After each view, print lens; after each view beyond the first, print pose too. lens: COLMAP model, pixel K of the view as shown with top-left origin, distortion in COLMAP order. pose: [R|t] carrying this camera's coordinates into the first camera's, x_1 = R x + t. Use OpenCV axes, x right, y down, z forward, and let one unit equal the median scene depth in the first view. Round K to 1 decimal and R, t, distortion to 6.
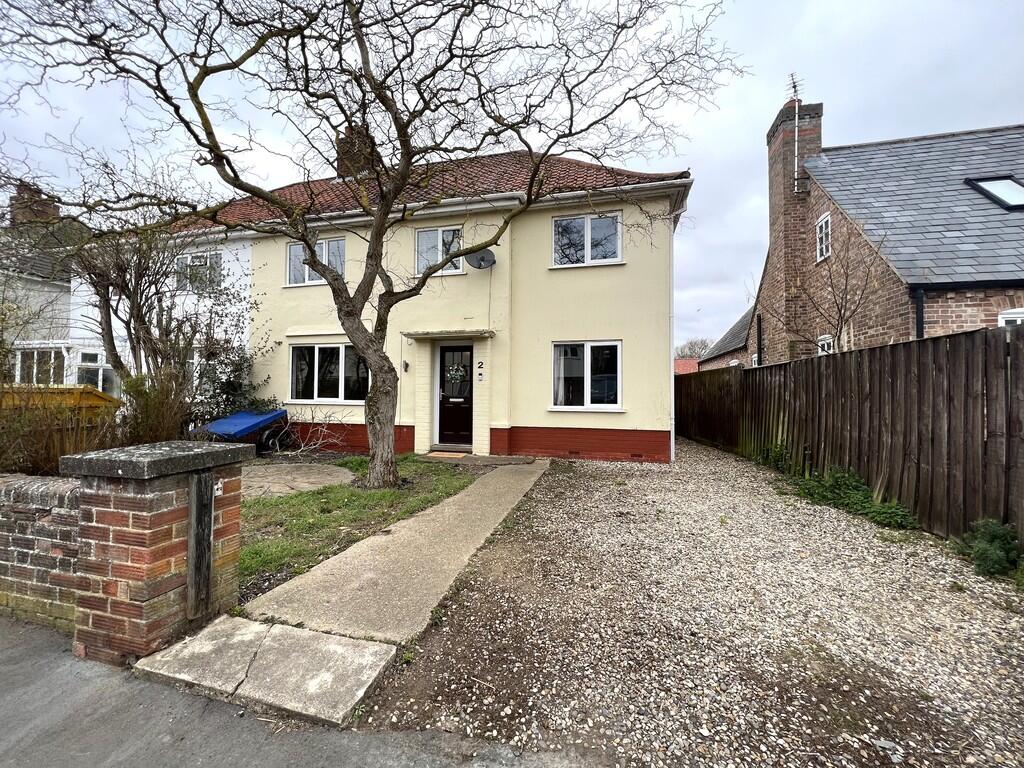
lens RADIAL K [[409.1, 0, 509.3], [0, 409.1, 381.9], [0, 0, 1]] dist [-0.001357, 0.000415]
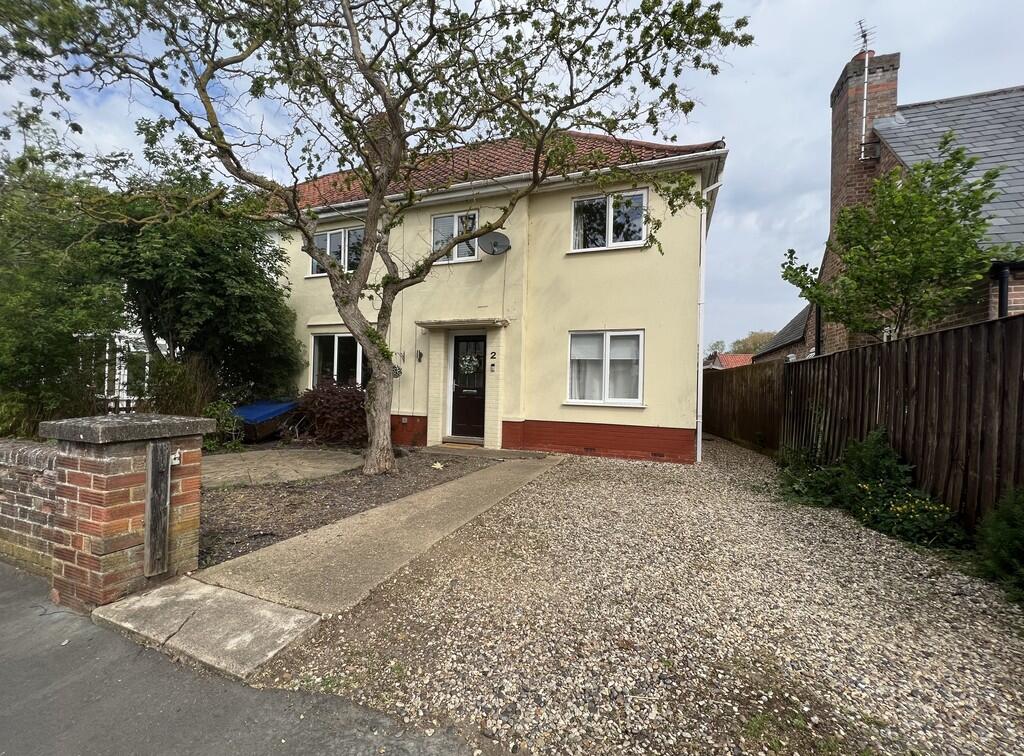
lens RADIAL K [[430.4, 0, 514.0], [0, 430.4, 385.4], [0, 0, 1]] dist [-0.000748, -0.000247]
pose [[0.992040, 0.017498, -0.124705, 0.141857], [-0.015831, 0.999772, 0.014348, 0.019387], [0.124928, -0.012259, 0.992090, -0.000428]]
